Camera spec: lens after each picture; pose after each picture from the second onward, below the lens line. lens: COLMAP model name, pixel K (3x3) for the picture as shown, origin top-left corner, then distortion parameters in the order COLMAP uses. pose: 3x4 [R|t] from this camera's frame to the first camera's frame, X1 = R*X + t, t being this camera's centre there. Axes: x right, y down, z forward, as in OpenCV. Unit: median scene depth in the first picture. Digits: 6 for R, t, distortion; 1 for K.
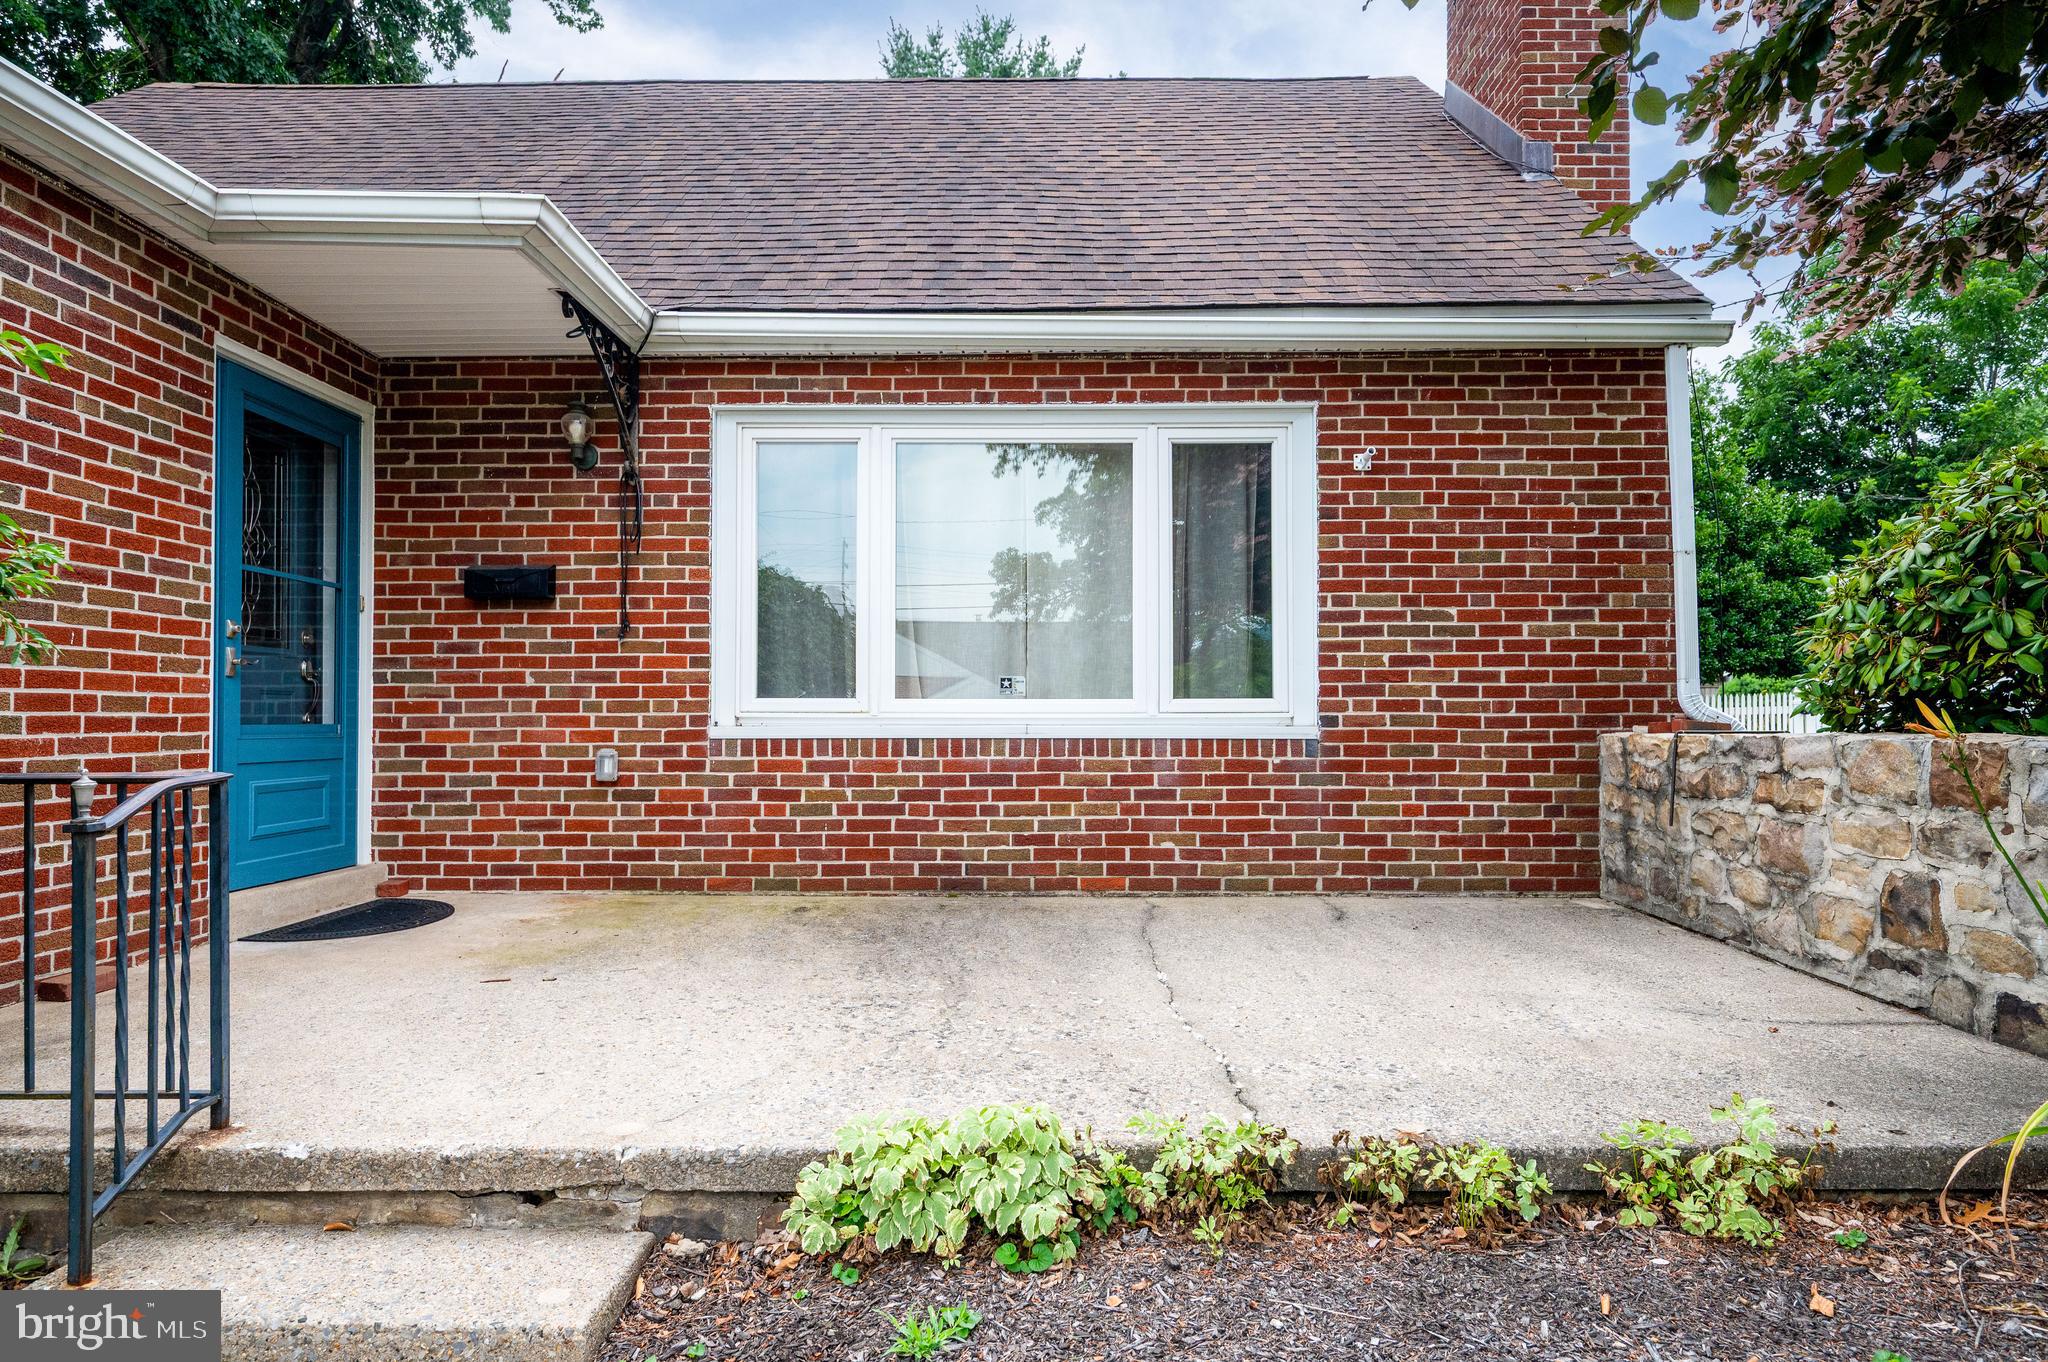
lens RADIAL K [[1166.8, 0, 1029.1], [0, 1166.8, 701.8], [0, 0, 1]] dist [-0.003288, -0.000804]
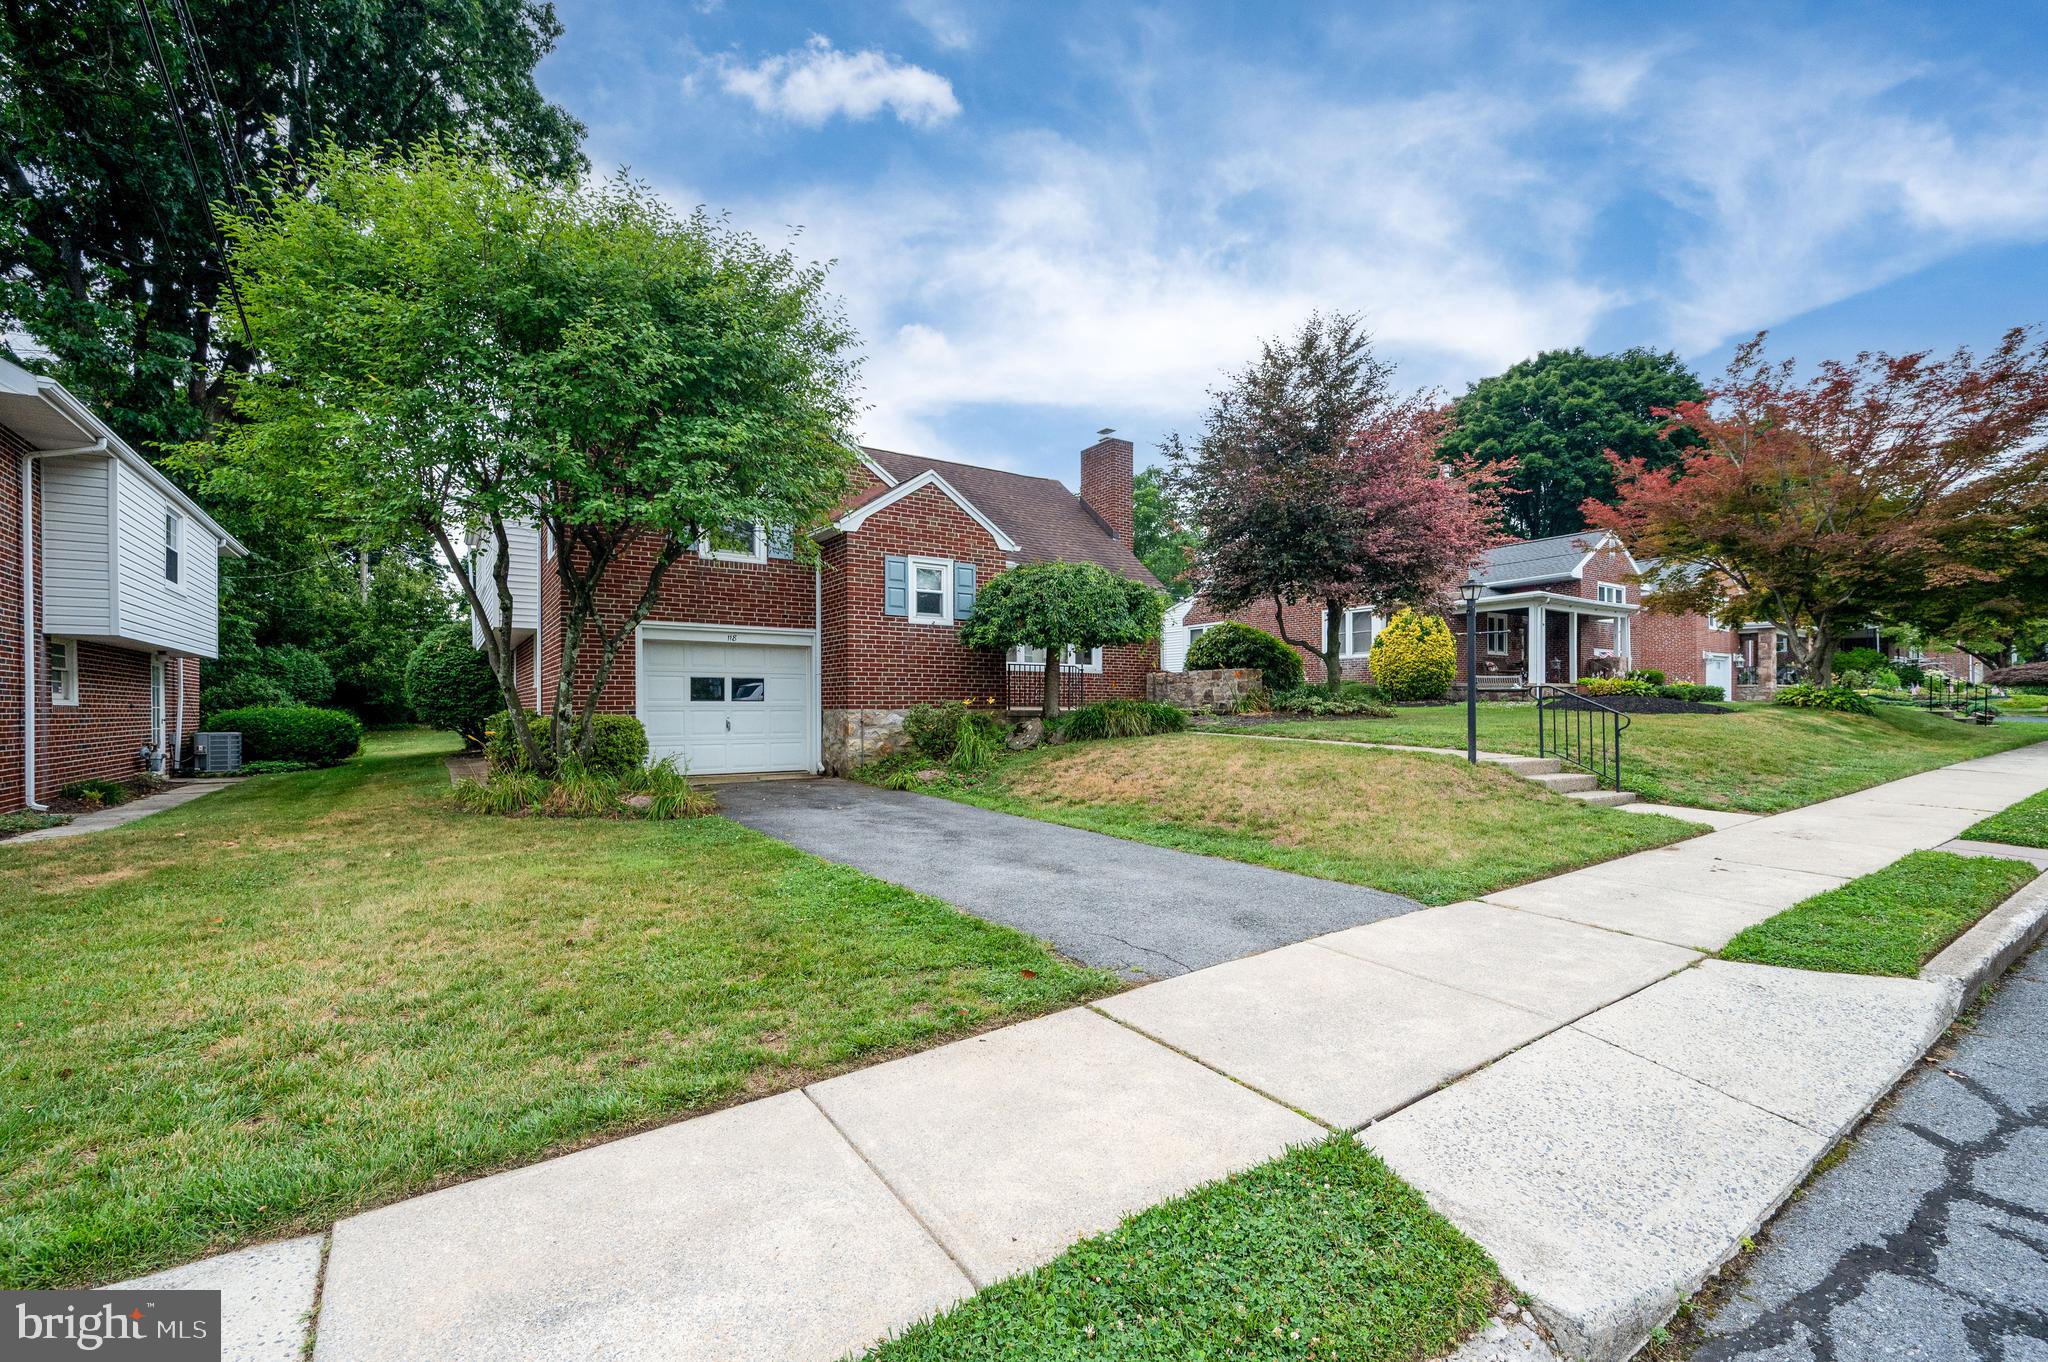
lens RADIAL K [[894.6, 0, 1029.1], [0, 894.6, 709.4], [0, 0, 1]] dist [-0.000669, -0.000160]
pose [[0.819330, 0.000158, 0.573322, -2.069841], [-0.008481, 0.999894, 0.011844, 0.136356], [-0.573259, -0.014566, 0.819245, -1.799452]]
